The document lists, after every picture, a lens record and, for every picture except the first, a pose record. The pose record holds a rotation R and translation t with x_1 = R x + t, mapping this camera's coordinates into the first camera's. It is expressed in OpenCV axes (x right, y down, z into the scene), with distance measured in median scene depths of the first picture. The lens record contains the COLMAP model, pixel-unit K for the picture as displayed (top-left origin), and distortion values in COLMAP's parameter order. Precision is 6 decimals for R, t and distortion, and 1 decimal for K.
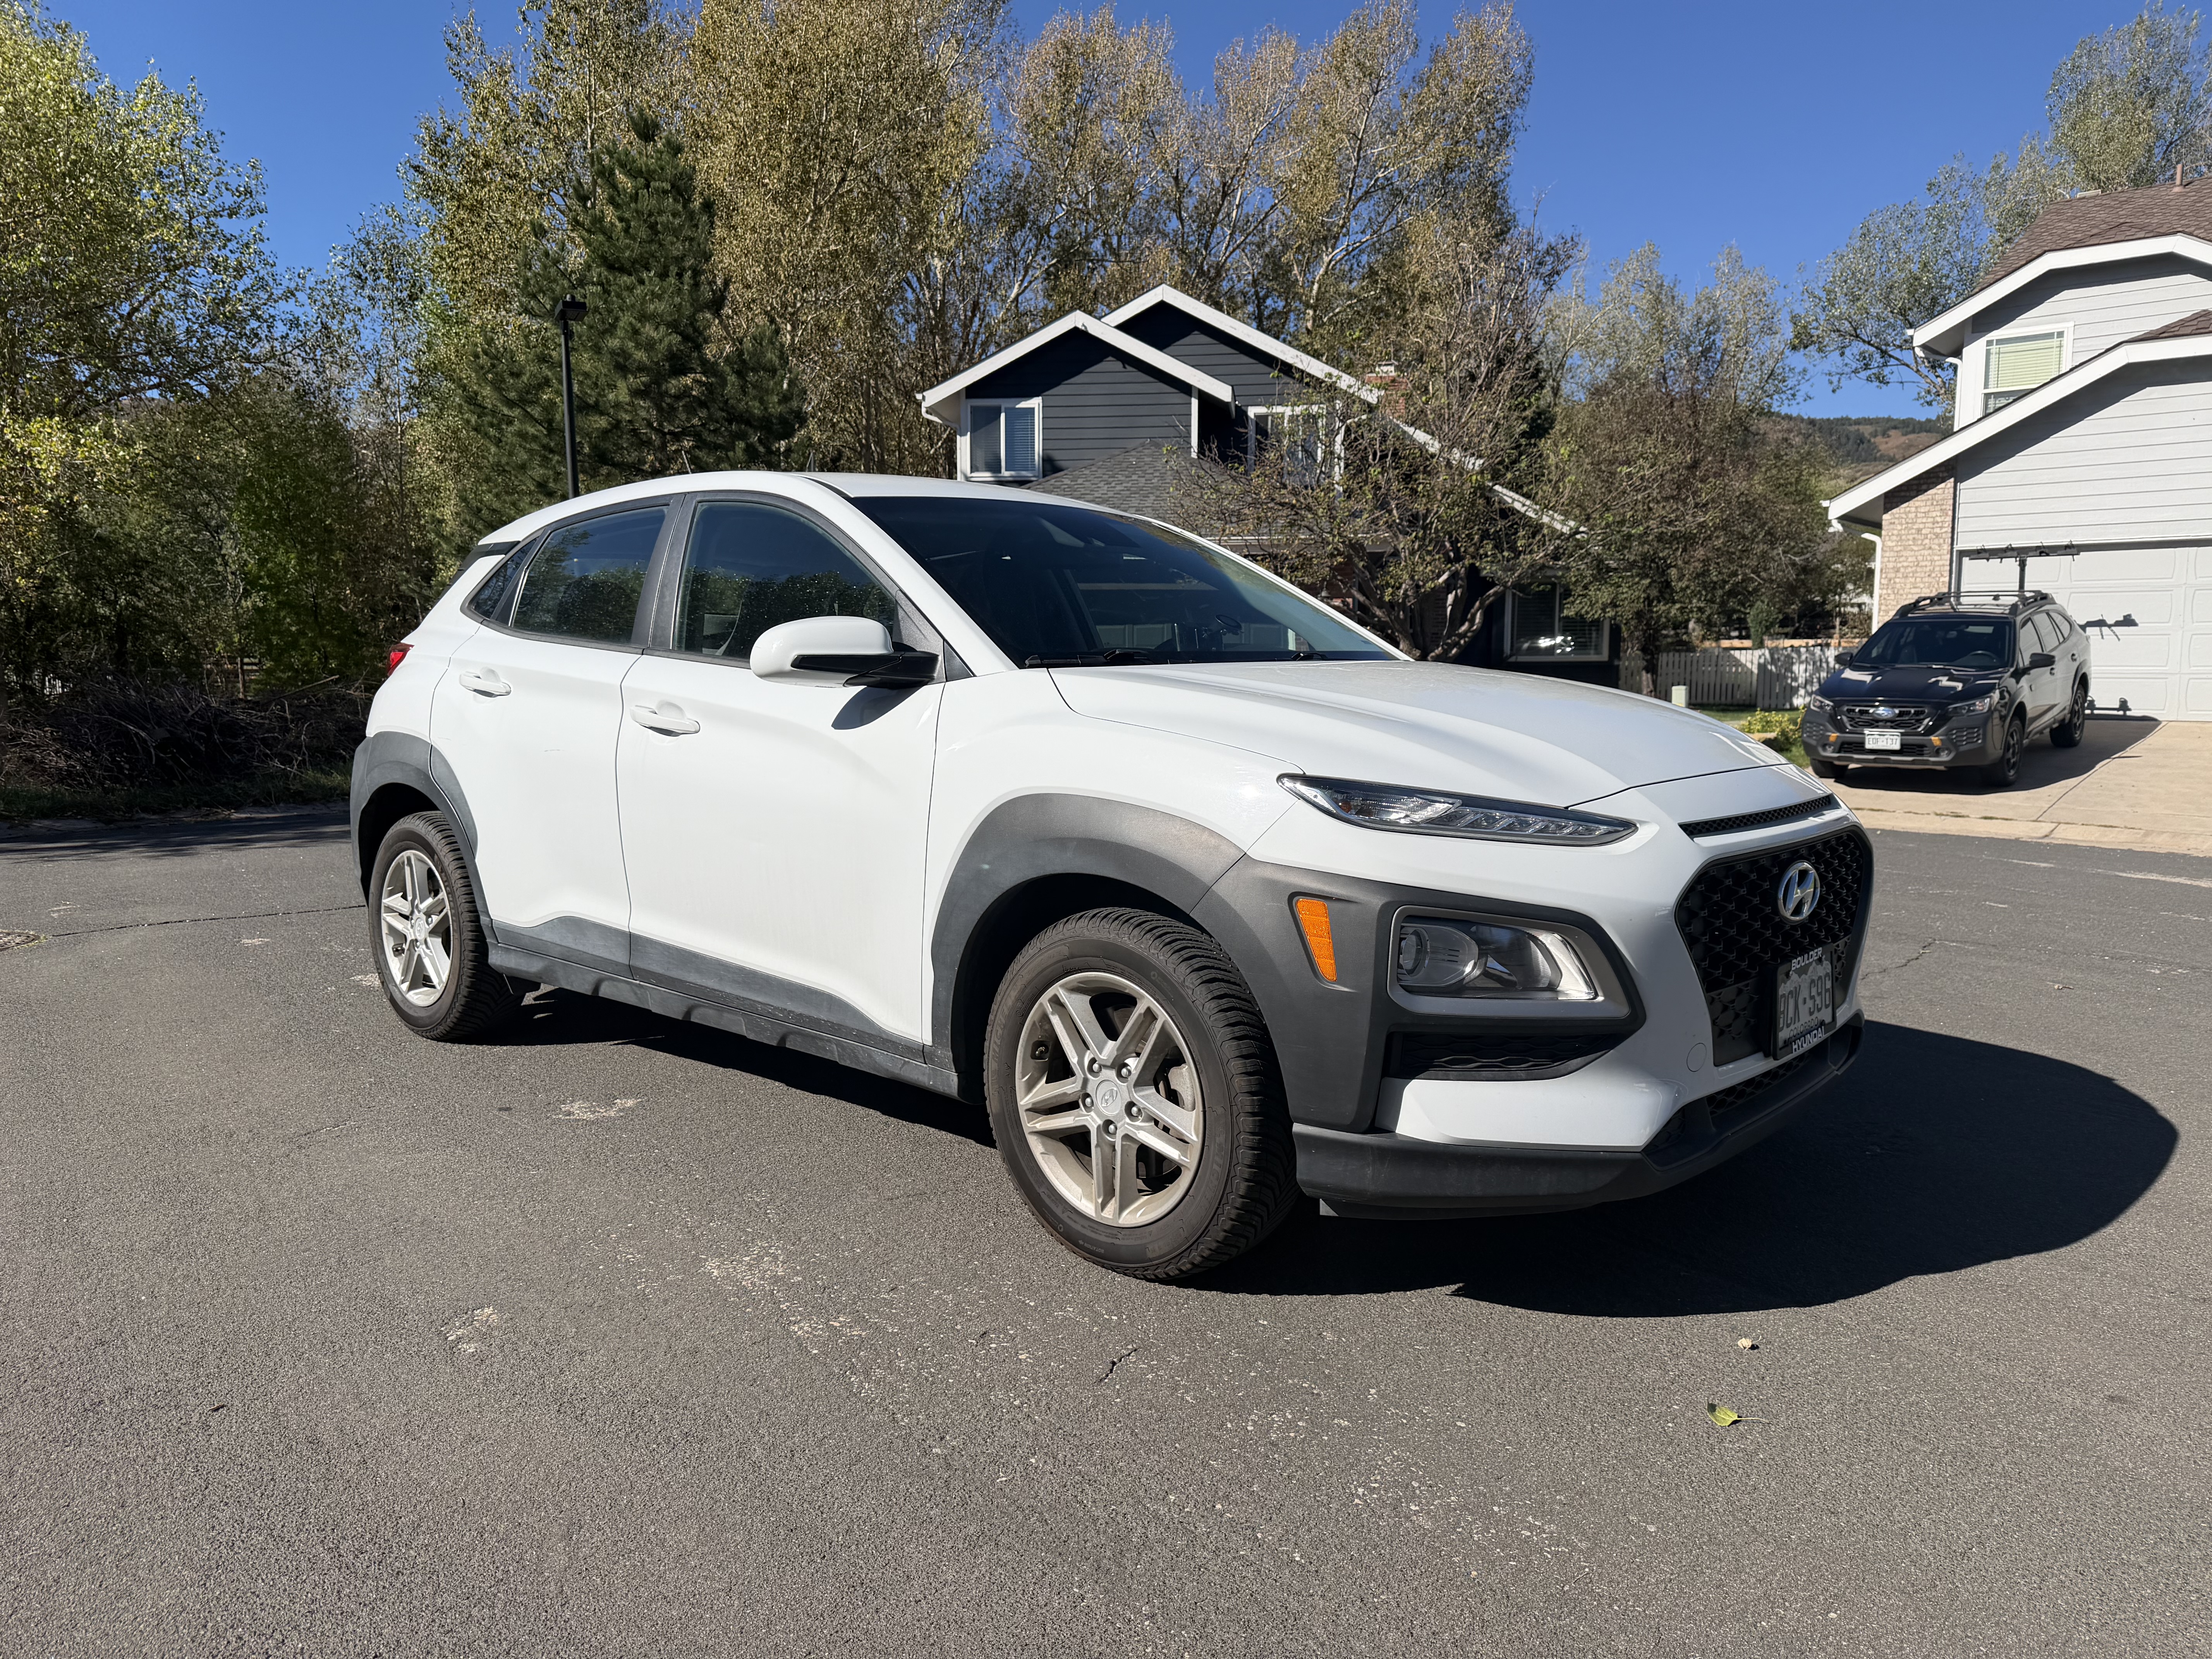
lens RADIAL K [[1559.4, 0, 1117.1], [0, 1559.4, 846.6], [0, 0, 1]] dist [0.039648, -0.053600]
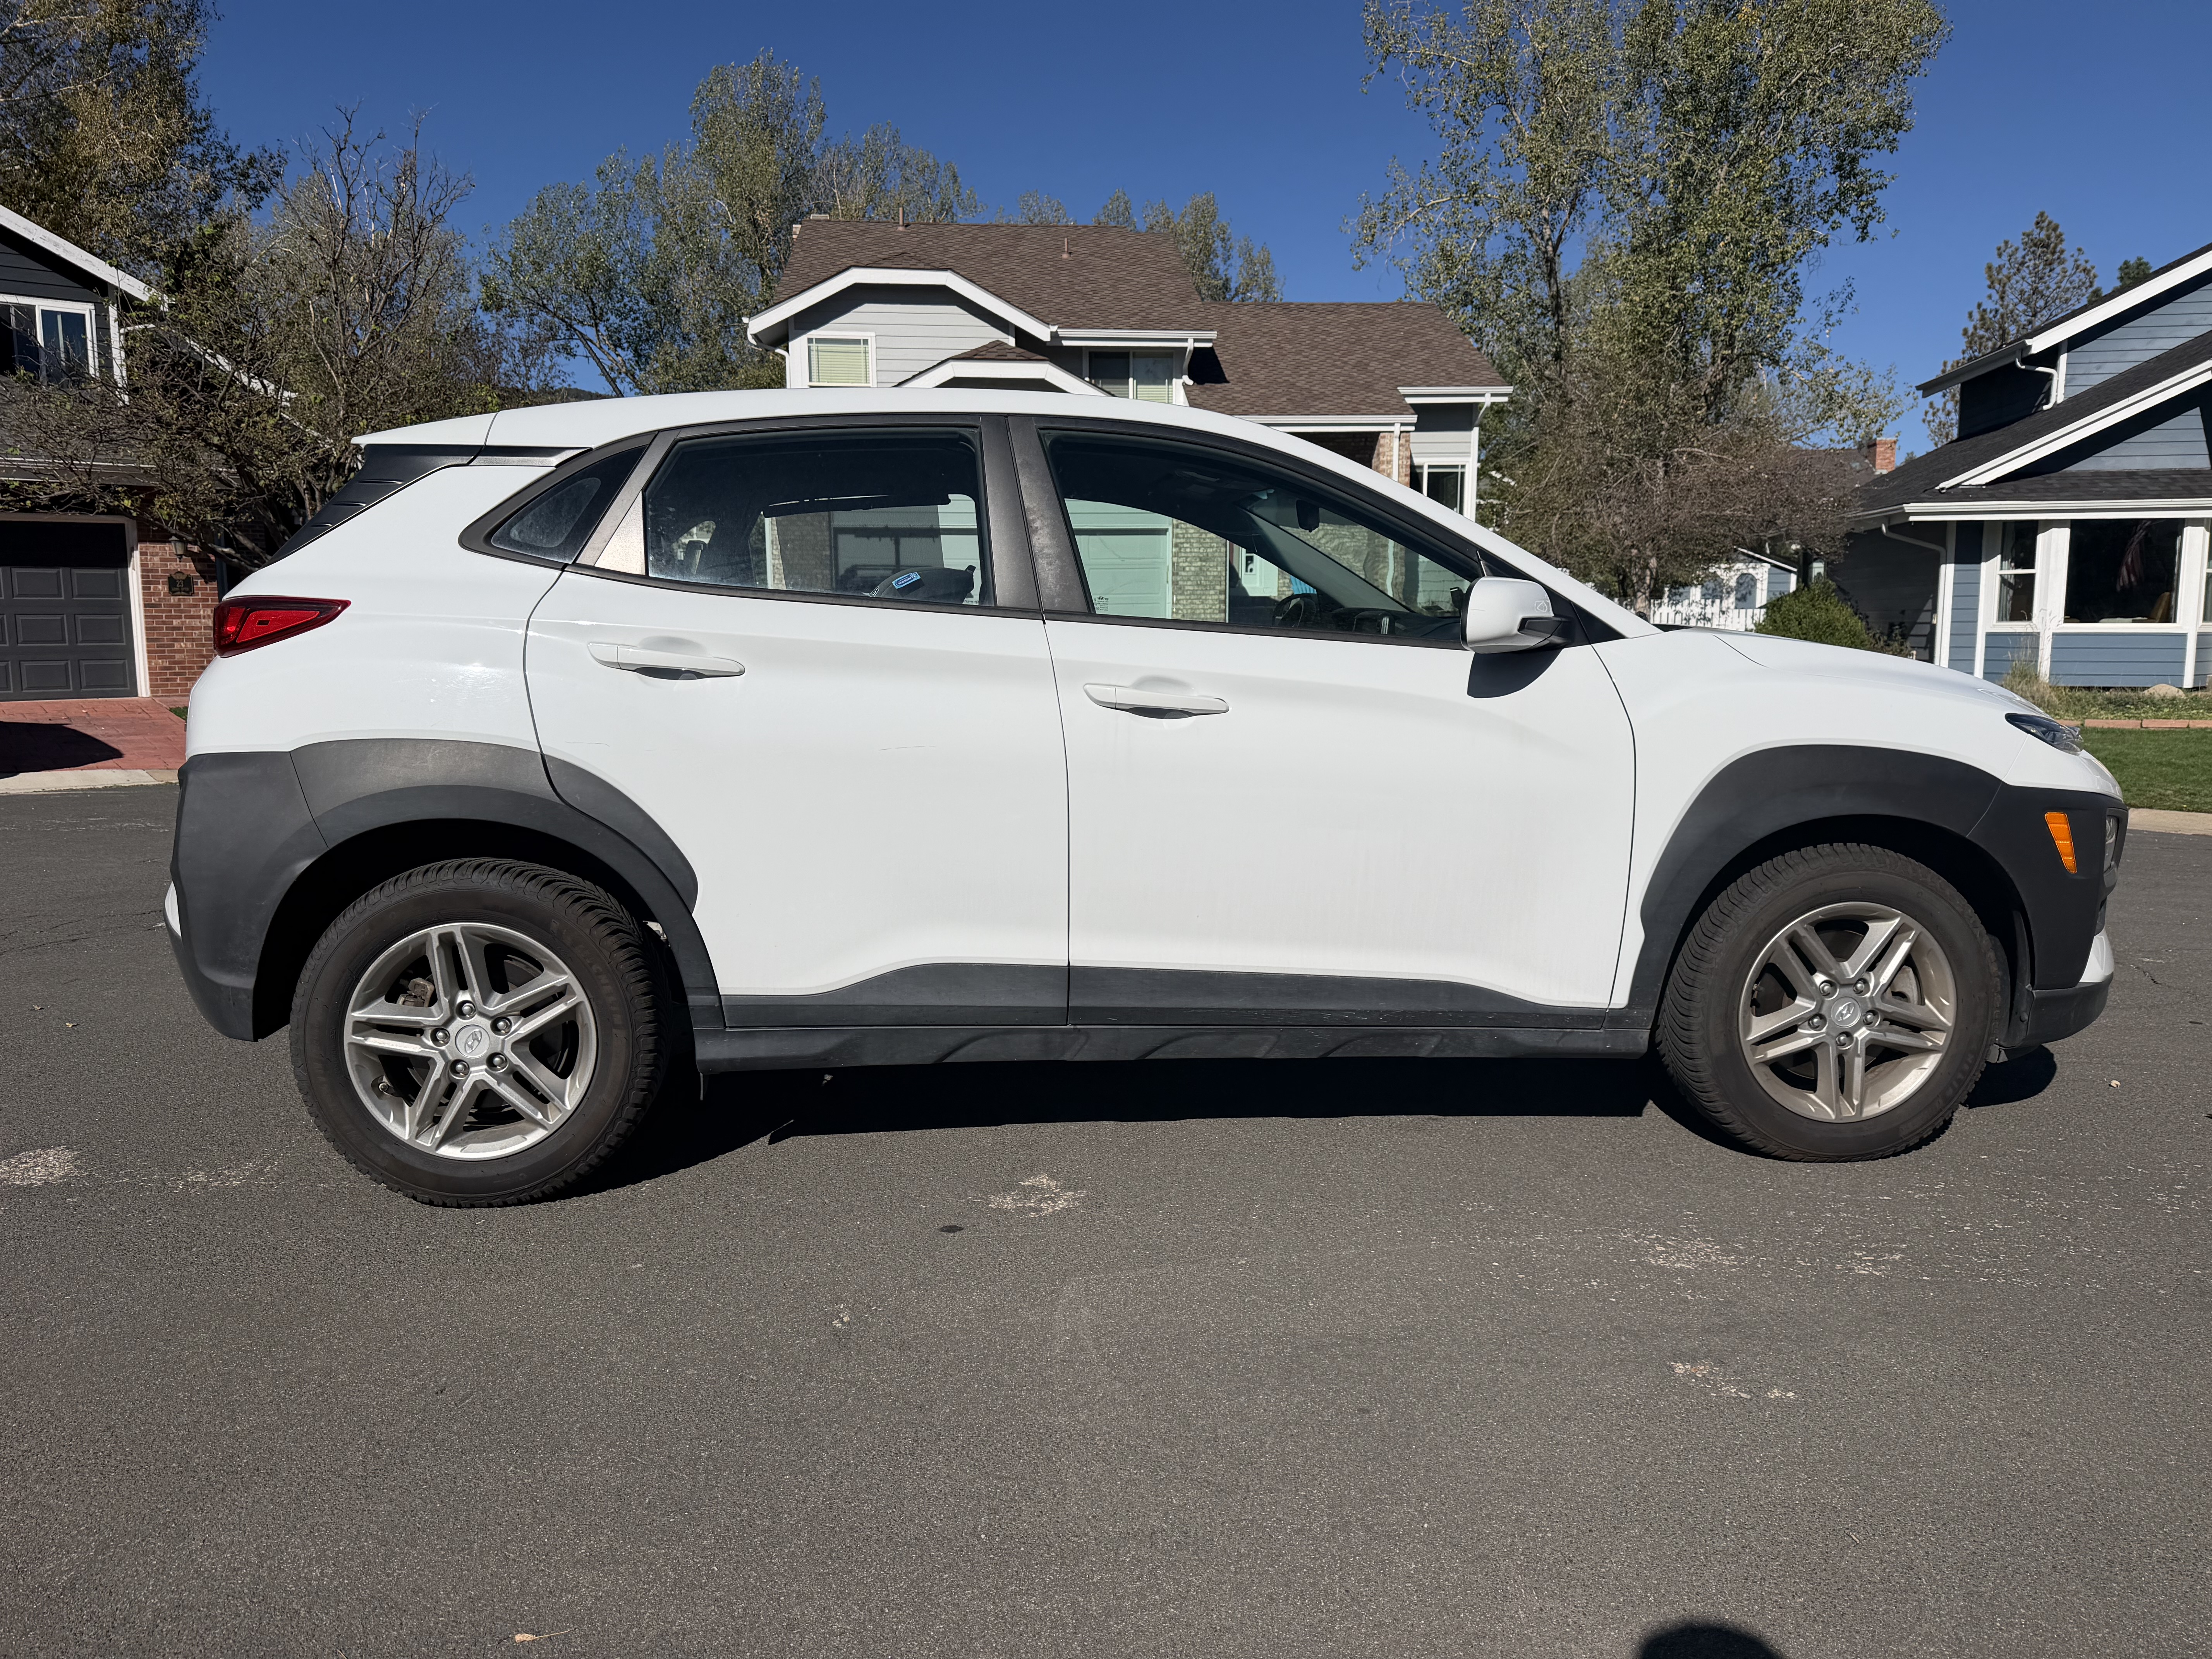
lens RADIAL K [[1559.4, 0, 1087.0], [0, 1559.4, 854.2], [0, 0, 1]] dist [0.039648, -0.053600]
pose [[0.687221, -0.105705, 0.718717, -0.220173], [0.084287, 0.994277, 0.065640, -0.013645], [-0.721542, 0.015469, 0.692197, 0.111601]]
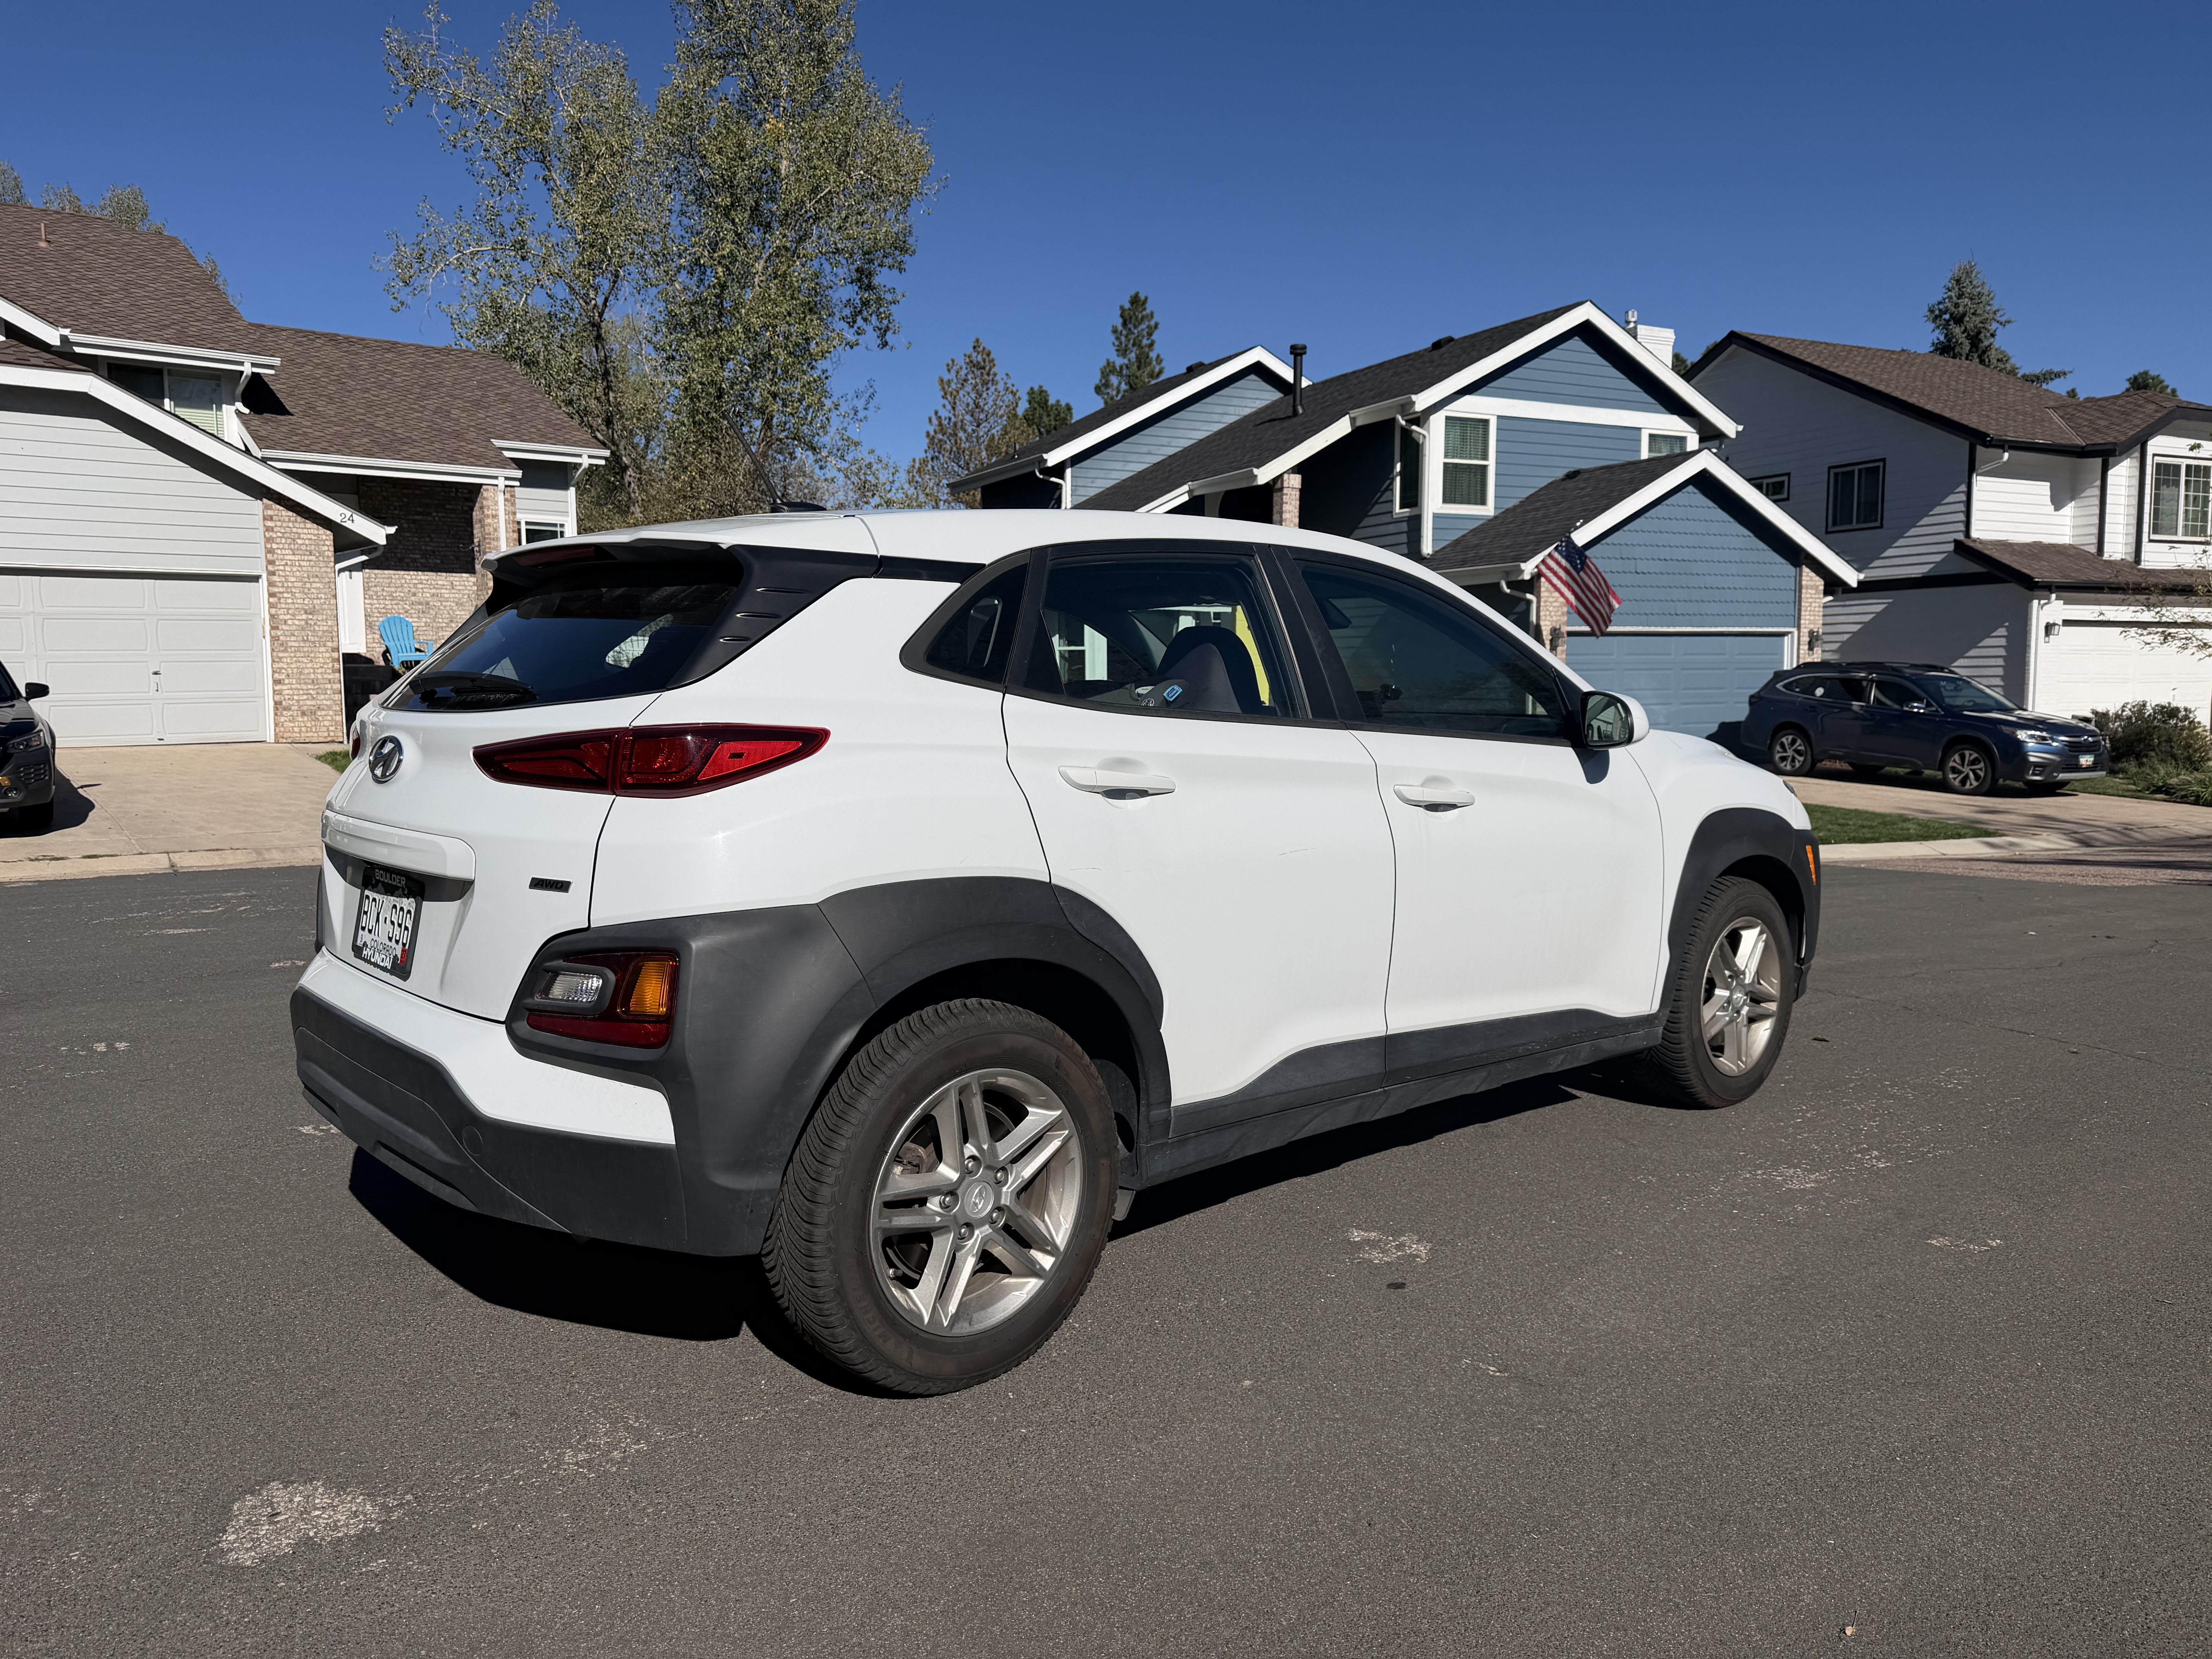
lens RADIAL K [[1559.4, 0, 1136.8], [0, 1559.4, 843.8], [0, 0, 1]] dist [0.039648, -0.053600]
pose [[0.111343, -0.101655, 0.988569, -0.305410], [0.113705, 0.989525, 0.088947, -0.038440], [-0.987256, 0.102502, 0.121735, 0.258463]]
